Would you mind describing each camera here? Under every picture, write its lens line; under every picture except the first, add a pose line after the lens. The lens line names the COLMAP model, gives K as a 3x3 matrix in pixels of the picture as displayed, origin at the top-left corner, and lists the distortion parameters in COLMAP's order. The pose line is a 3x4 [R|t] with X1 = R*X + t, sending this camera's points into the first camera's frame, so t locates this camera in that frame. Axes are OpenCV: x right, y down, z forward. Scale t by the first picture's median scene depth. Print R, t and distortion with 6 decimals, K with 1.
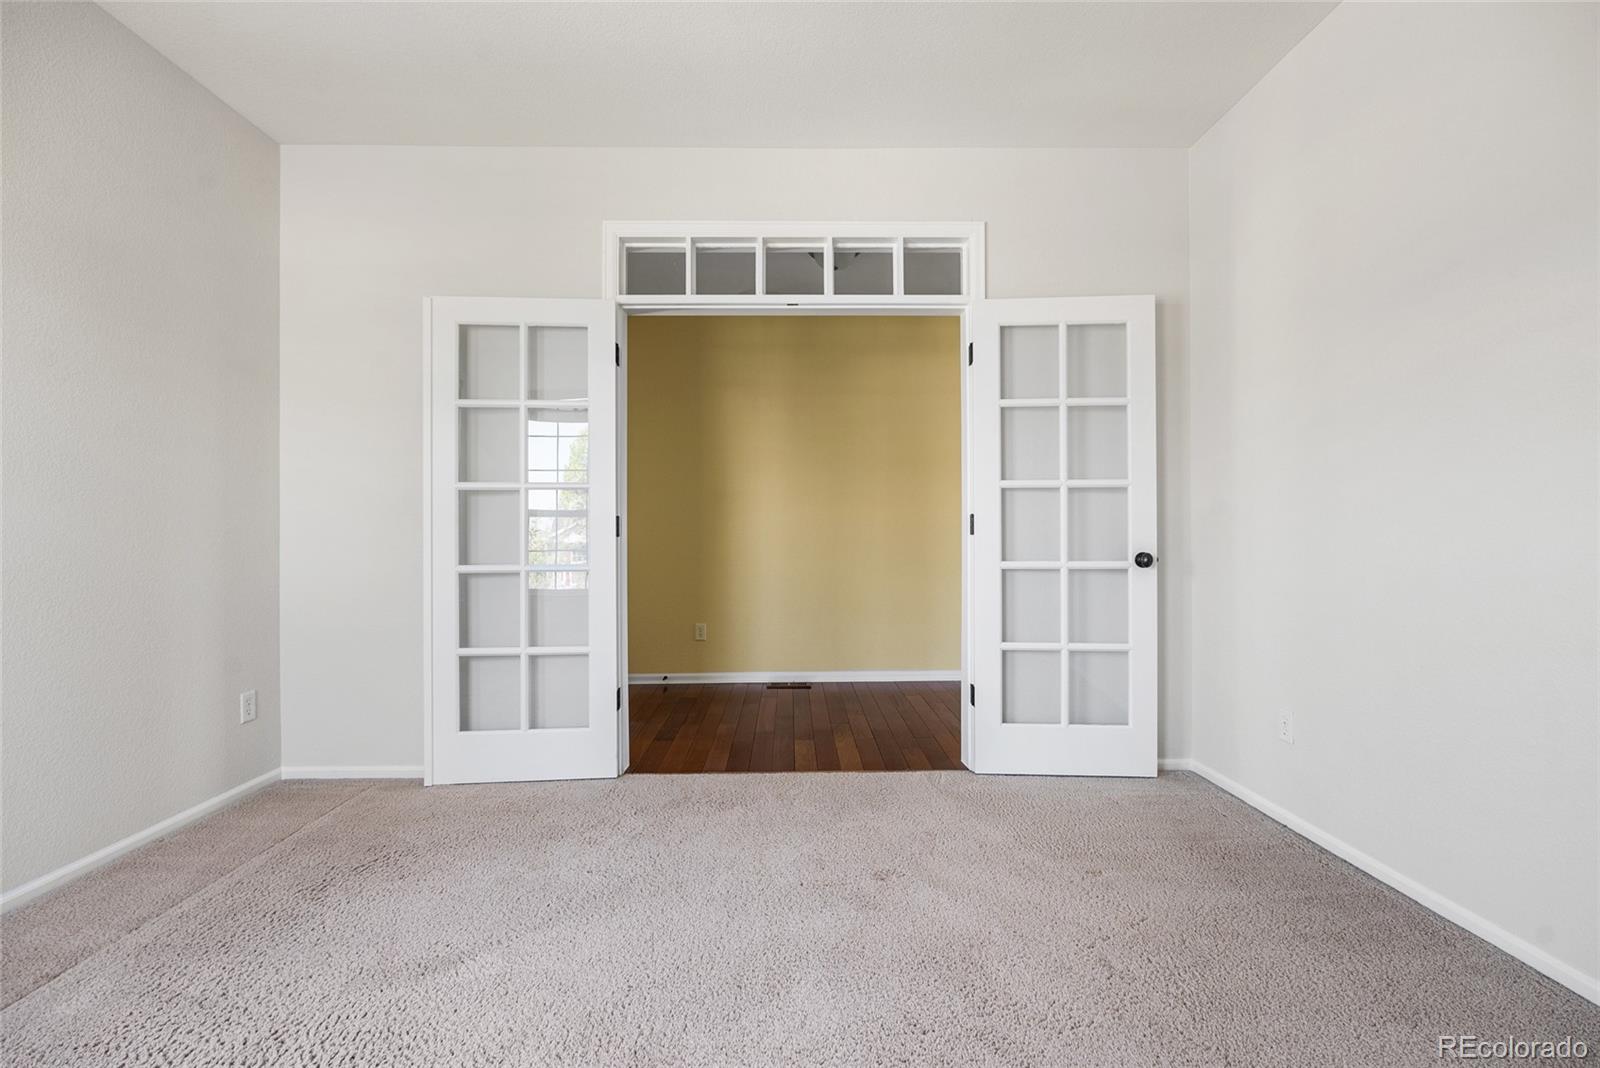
lens RADIAL K [[712.5, 0, 795.1], [0, 712.5, 543.7], [0, 0, 1]] dist [-0.003047, 0.001791]
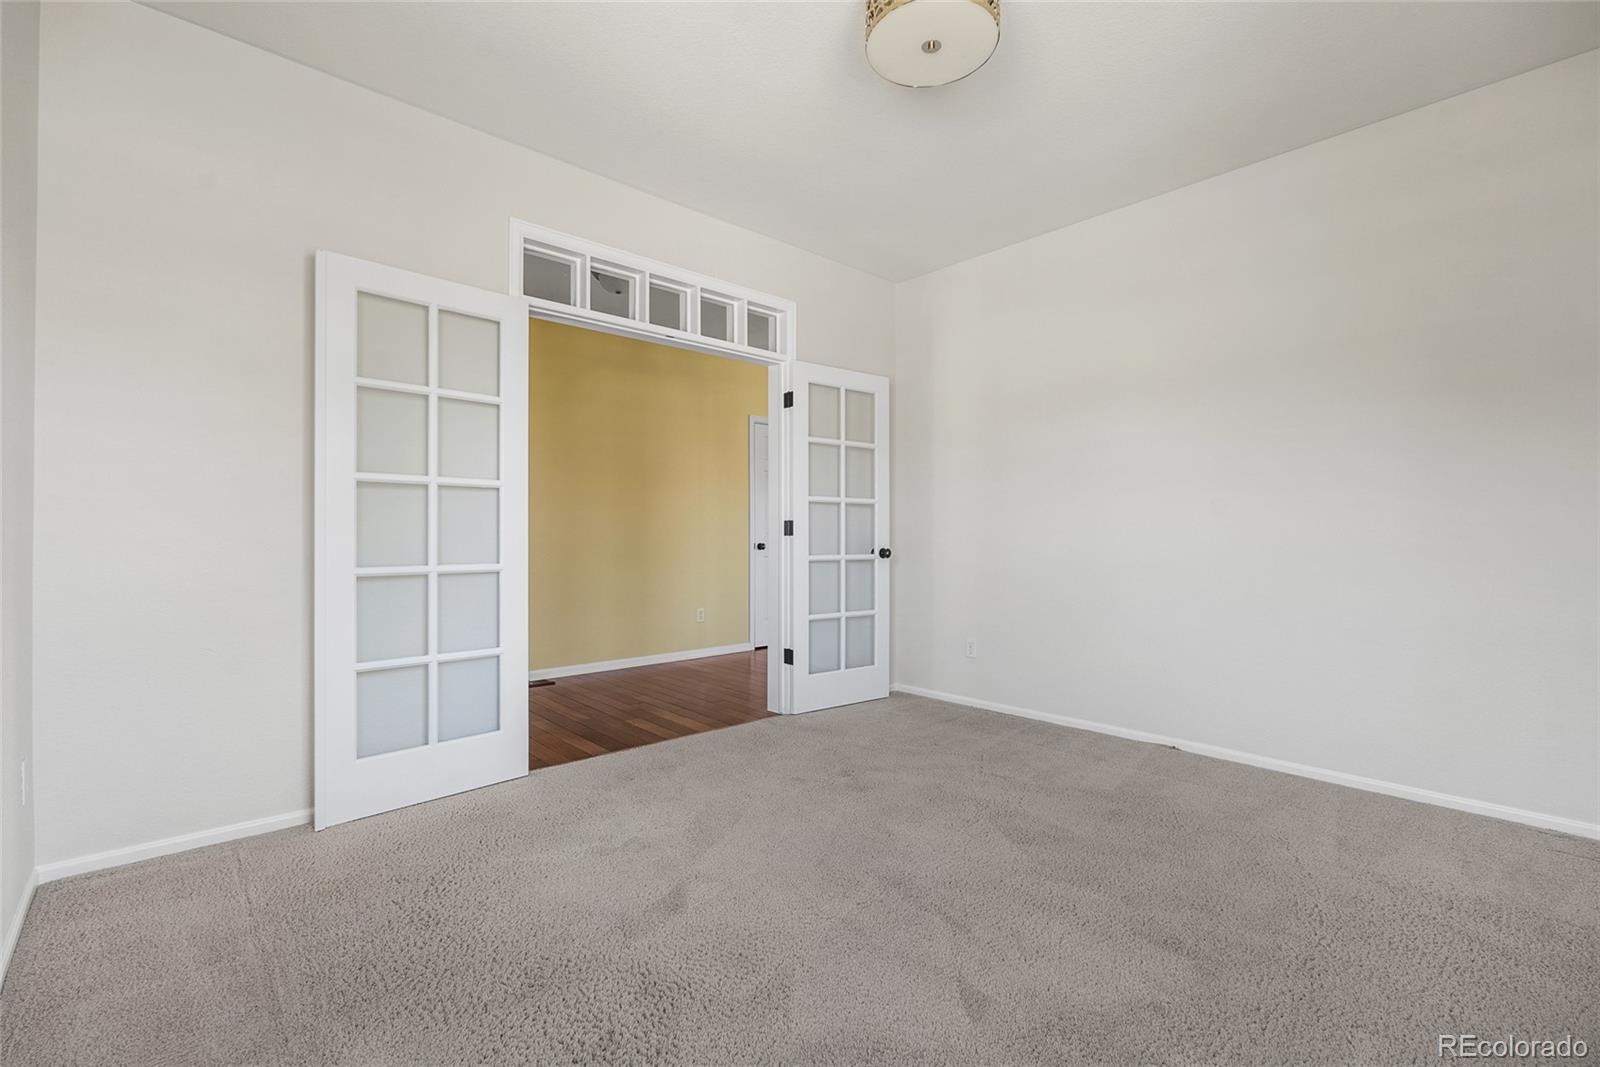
lens RADIAL K [[712.5, 0, 803.6], [0, 712.5, 543.6], [0, 0, 1]] dist [-0.003047, 0.001791]
pose [[0.747301, -0.000859, 0.664485, -0.626831], [0.002179, 0.999997, -0.001157, 0.003627], [-0.664482, 0.002313, 0.747301, -0.010849]]
